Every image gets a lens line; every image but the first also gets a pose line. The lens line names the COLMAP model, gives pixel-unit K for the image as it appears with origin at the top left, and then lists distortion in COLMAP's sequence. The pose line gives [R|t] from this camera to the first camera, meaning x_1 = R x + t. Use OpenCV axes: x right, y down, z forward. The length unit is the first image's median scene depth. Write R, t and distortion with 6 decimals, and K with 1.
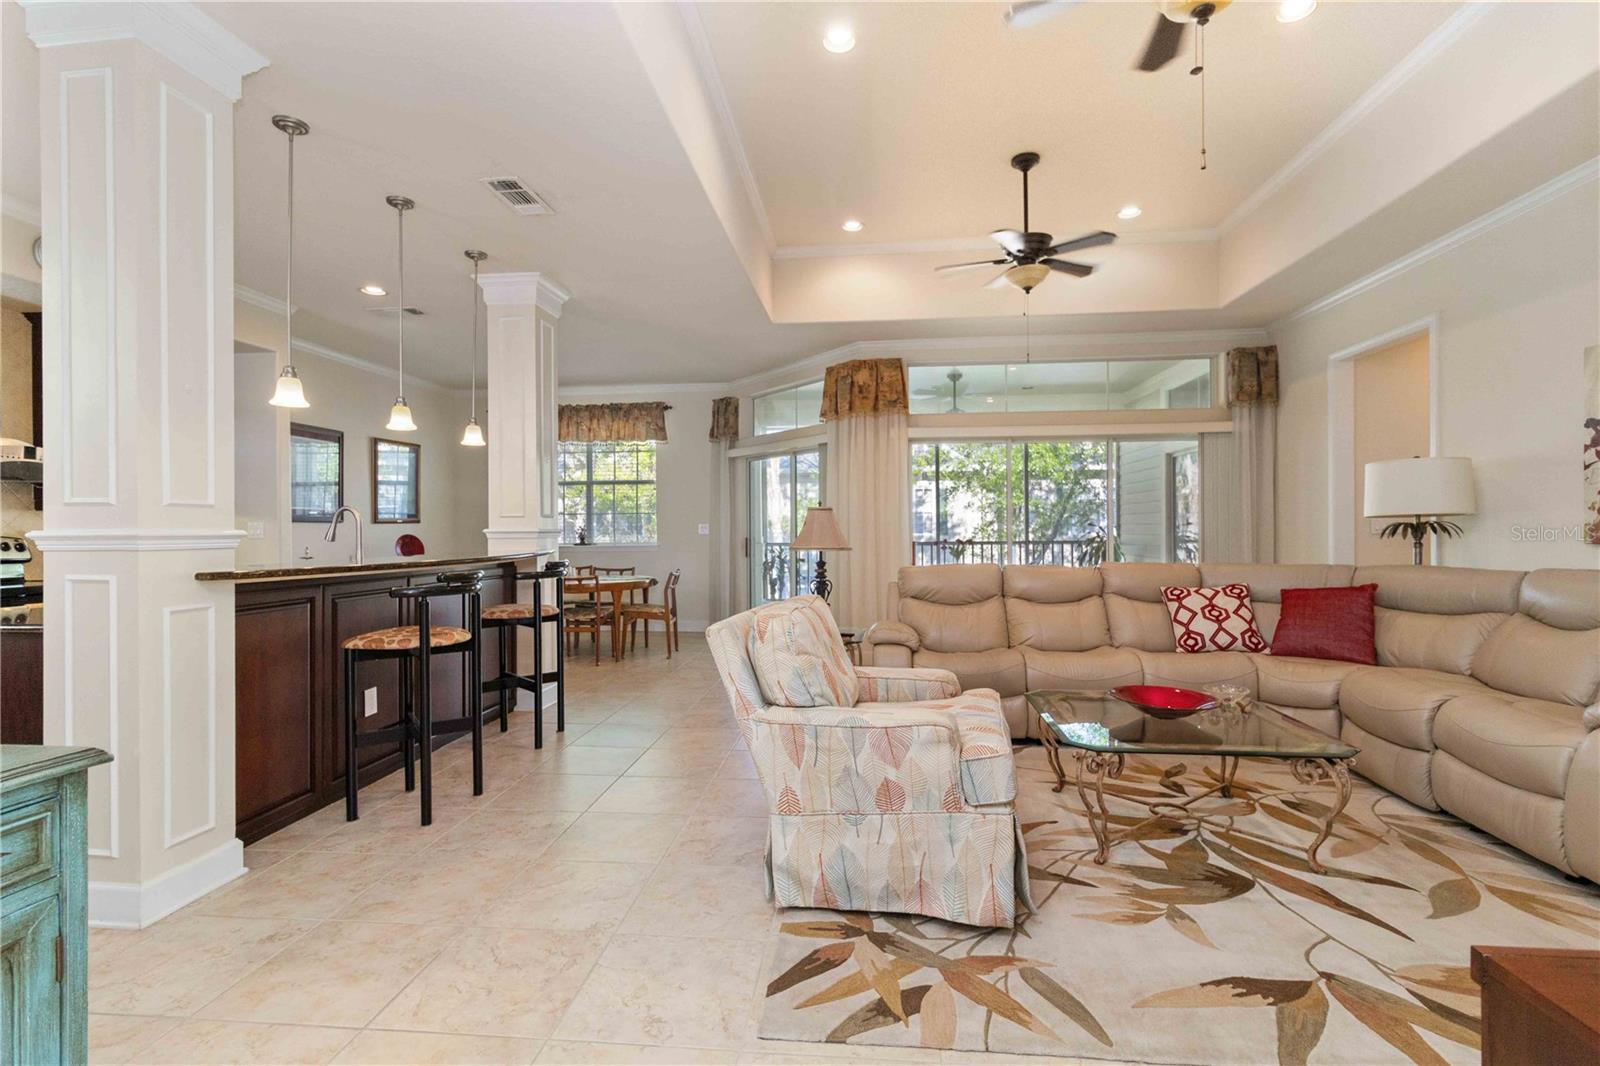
lens RADIAL K [[740.8, 0, 802.0], [0, 740.8, 528.4], [0, 0, 1]] dist [0.001909, 0.000407]
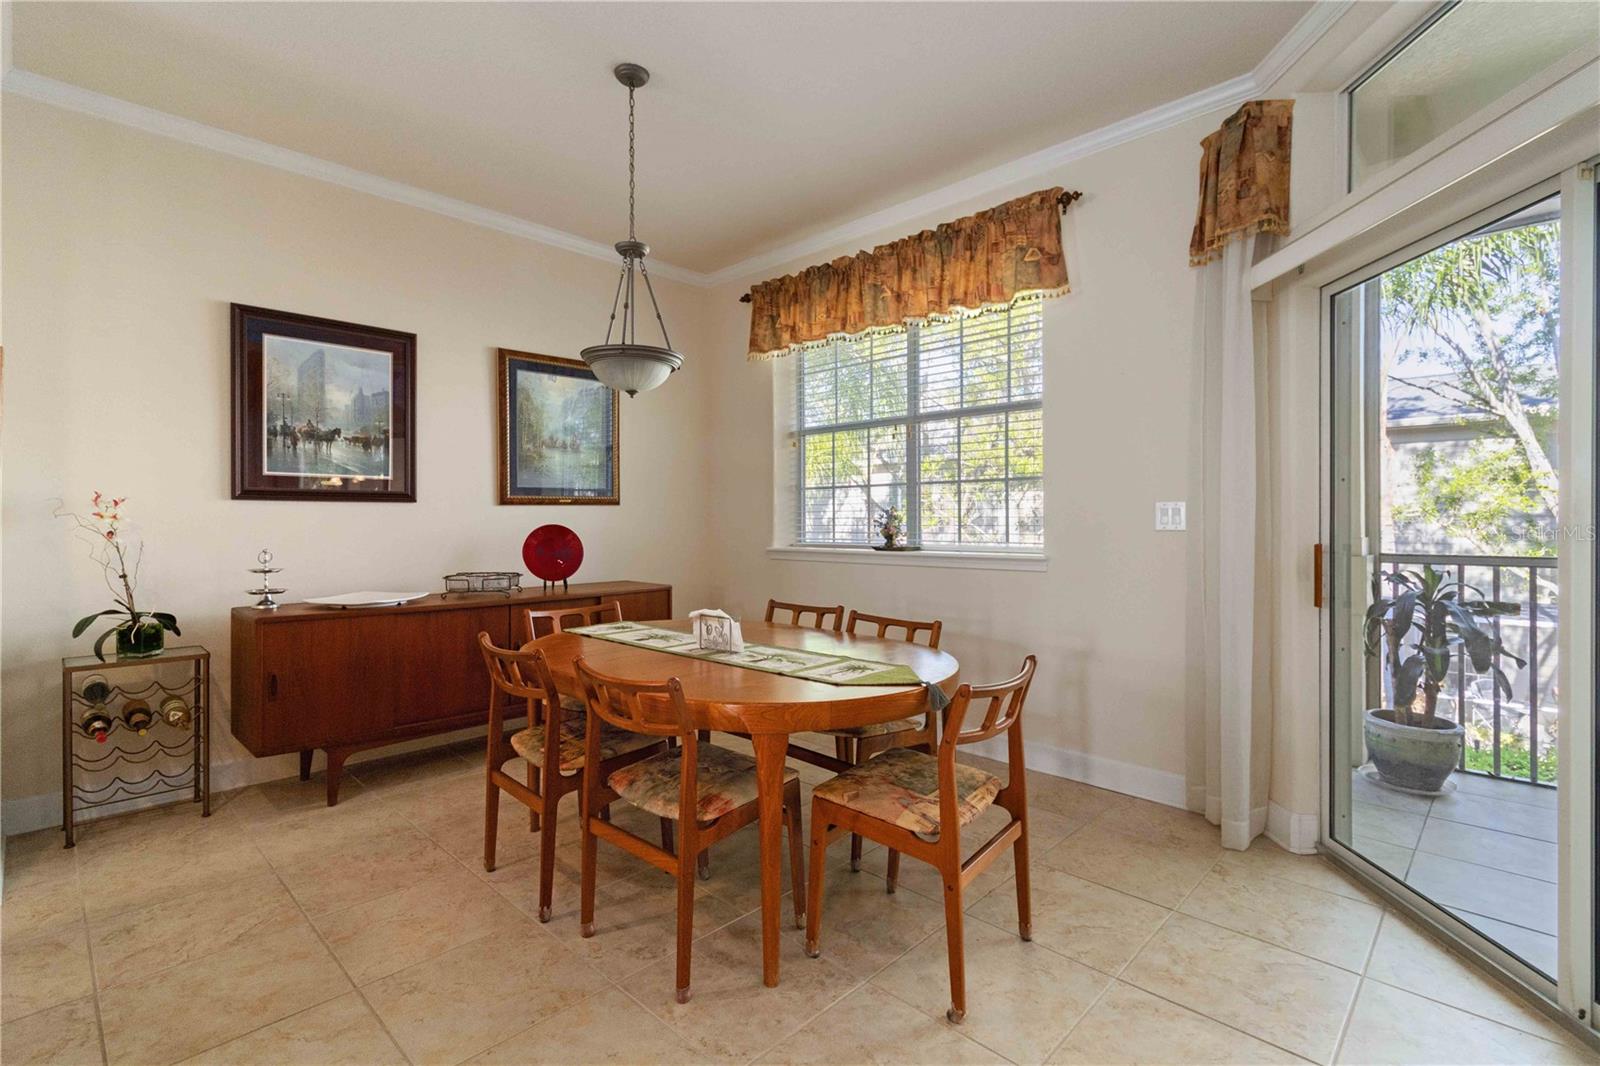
lens RADIAL K [[745.5, 0, 799.2], [0, 745.5, 524.9], [0, 0, 1]] dist [0.001254, 0.000981]
pose [[0.783898, 0.008749, -0.620828, -0.100617], [-0.002481, 0.999937, 0.010959, 0.003044], [0.620885, -0.007051, 0.783870, 1.223288]]
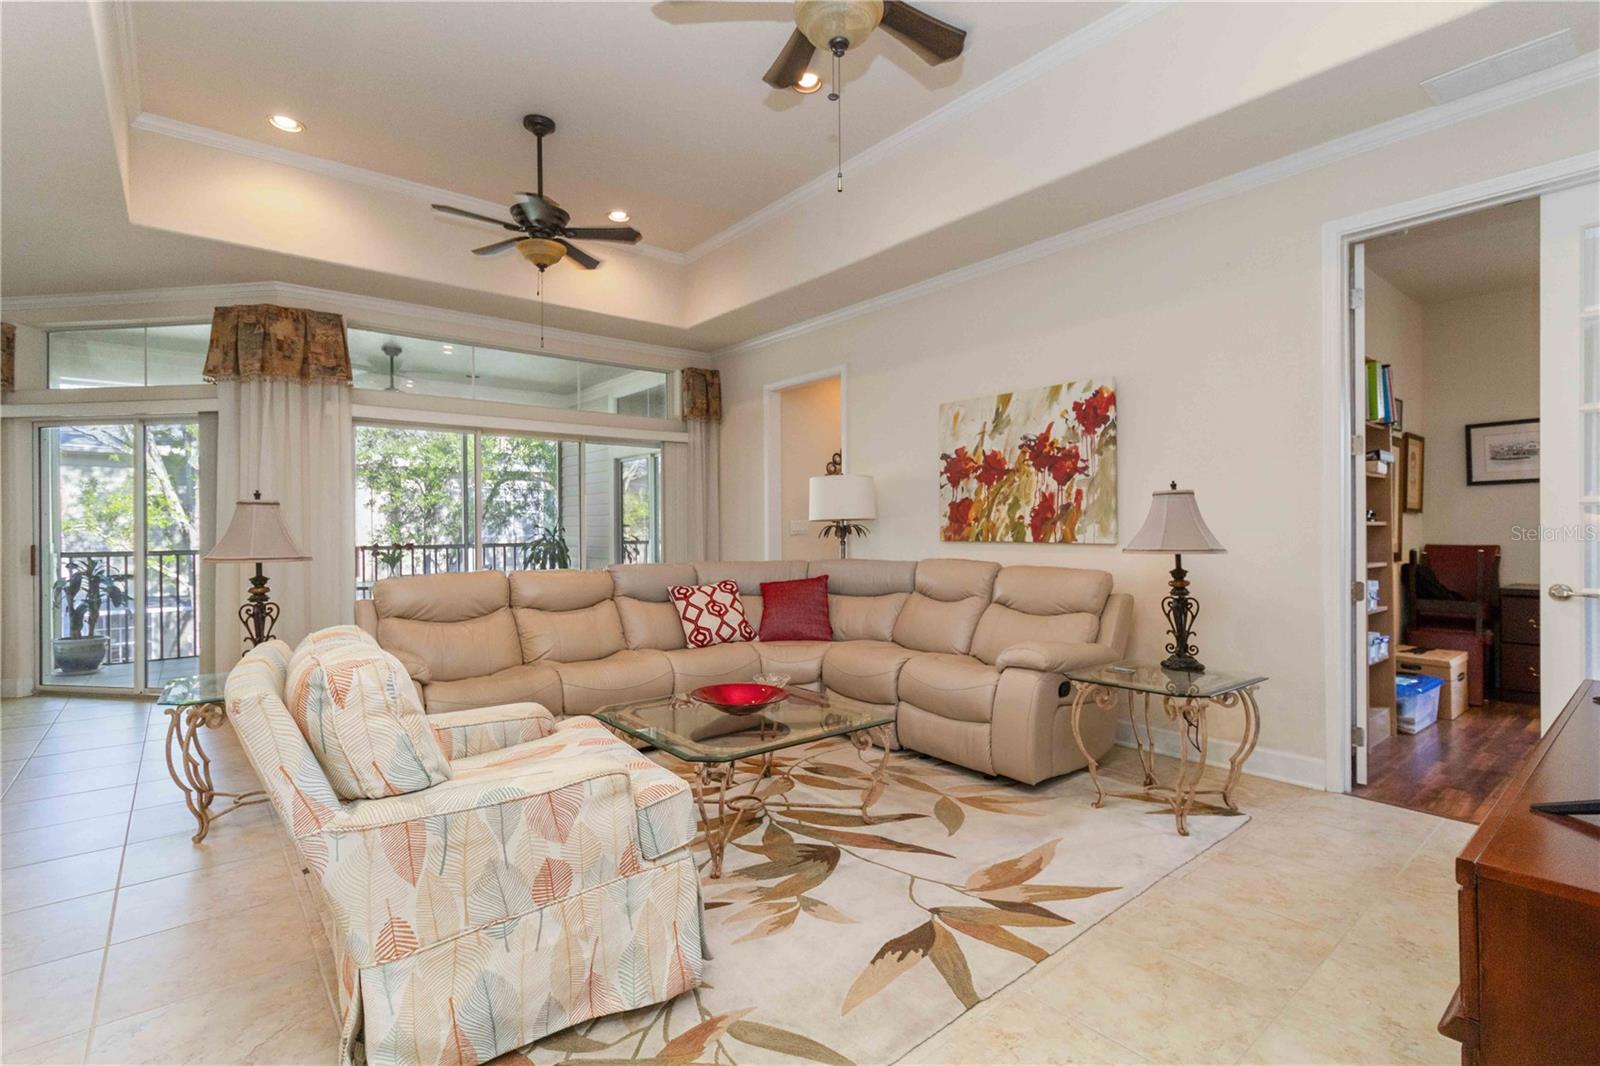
lens RADIAL K [[745.5, 0, 799.2], [0, 745.5, 524.9], [0, 0, 1]] dist [0.001254, 0.000981]
pose [[0.706122, 0.004483, 0.708076, -0.126463], [0.001212, 0.999971, -0.007539, 0.000838], [-0.708089, 0.006182, 0.706096, 0.142614]]
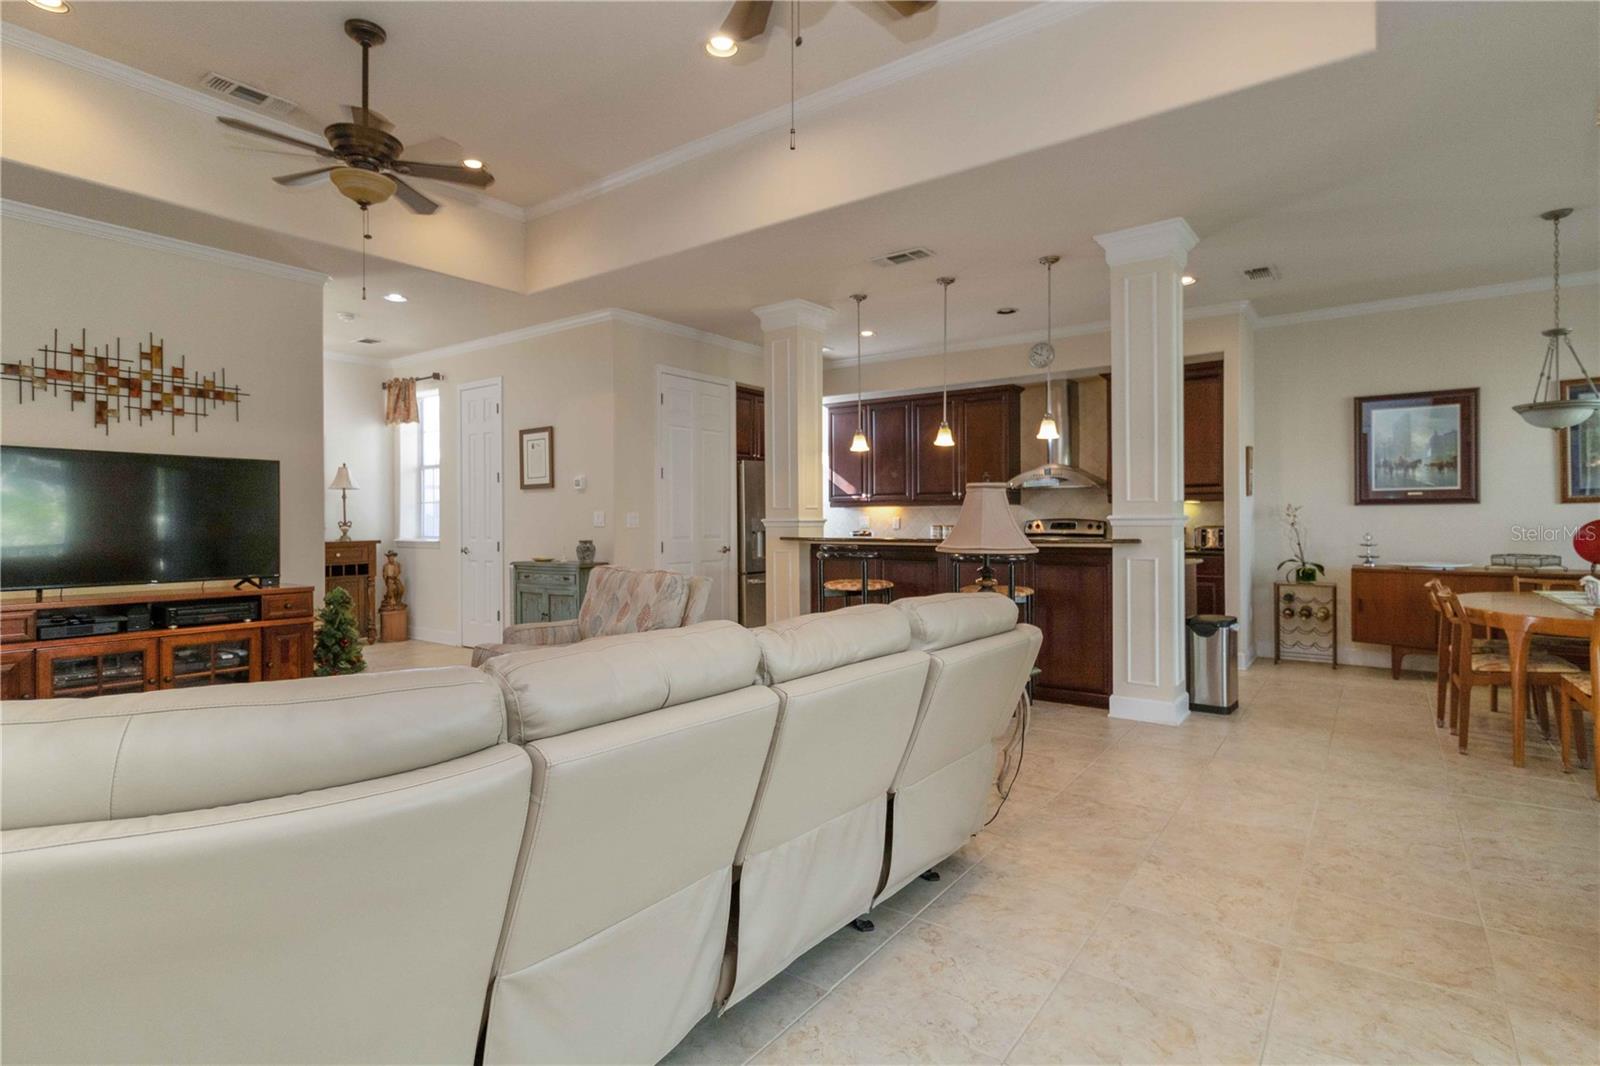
lens RADIAL K [[792.3, 0, 802.5], [0, 792.3, 516.0], [0, 0, 1]] dist [0.000443, 0.000276]
pose [[-0.506682, 0.002375, -0.862130, 0.758277], [0.010154, 0.999943, -0.003213, 0.001053], [0.862073, -0.010382, -0.506678, 1.322826]]
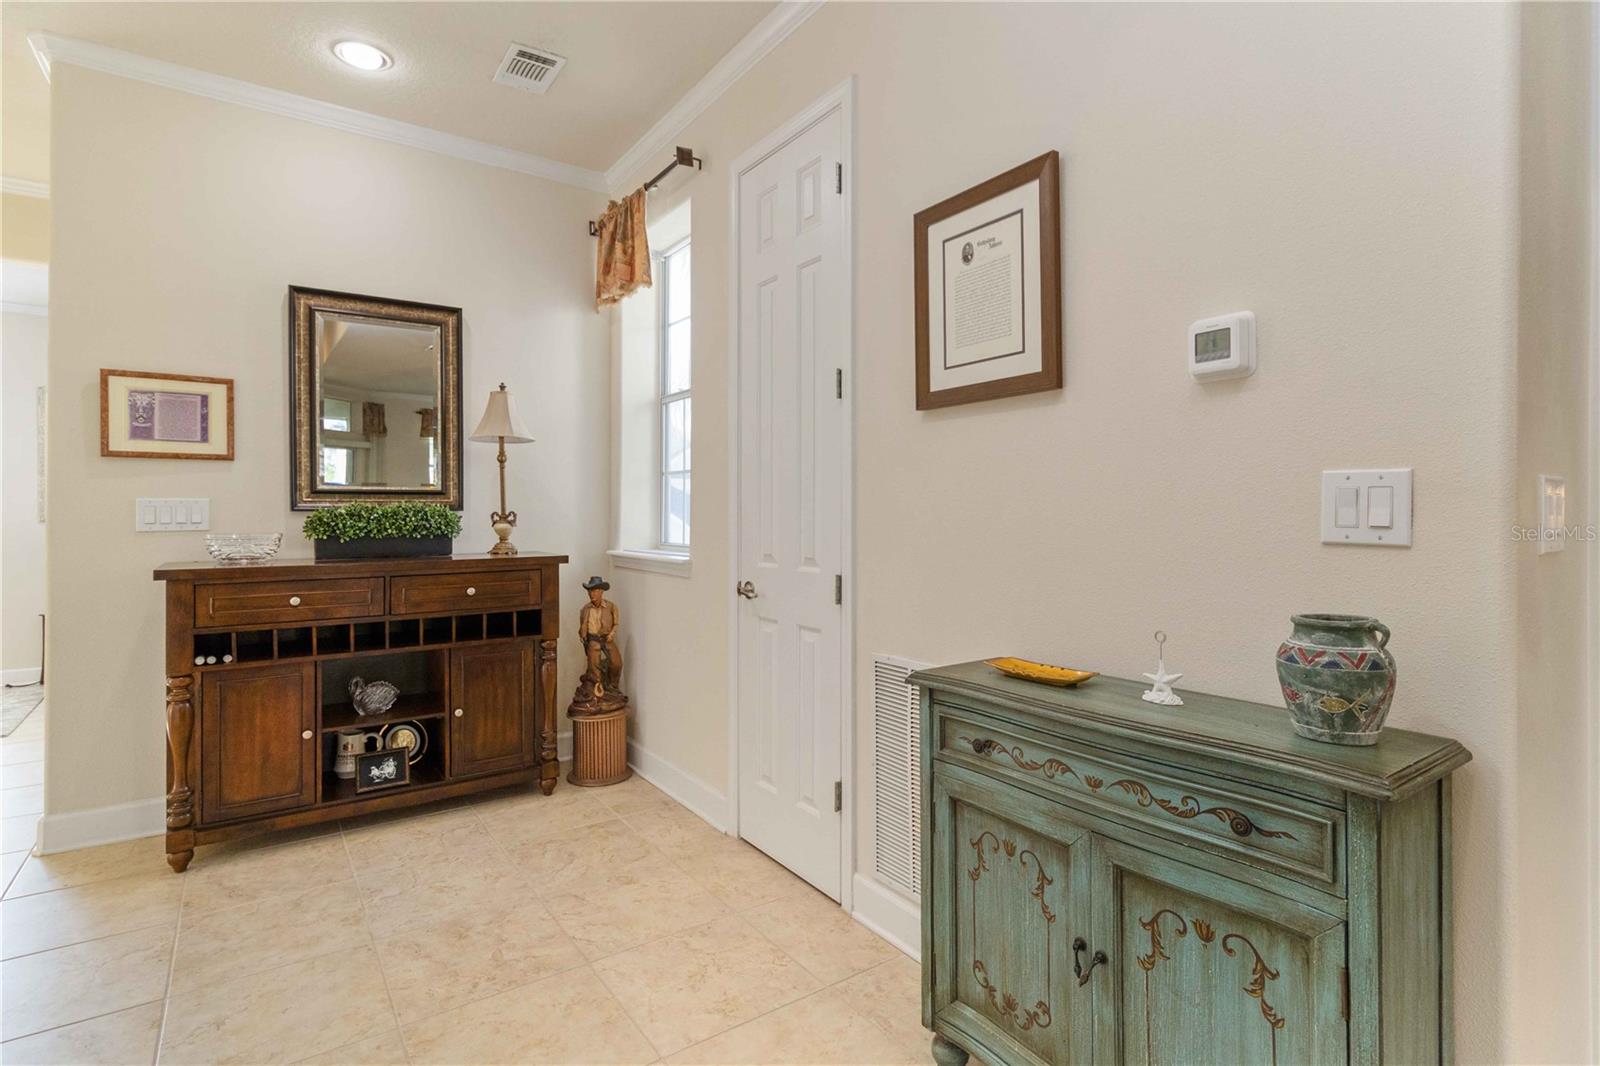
lens RADIAL K [[792.3, 0, 802.5], [0, 792.3, 516.0], [0, 0, 1]] dist [0.000443, 0.000276]
pose [[-0.760556, 0.002813, -0.649266, 0.028065], [0.002377, 0.999996, 0.001548, 0.000675], [0.649268, -0.000366, -0.760560, 0.335162]]
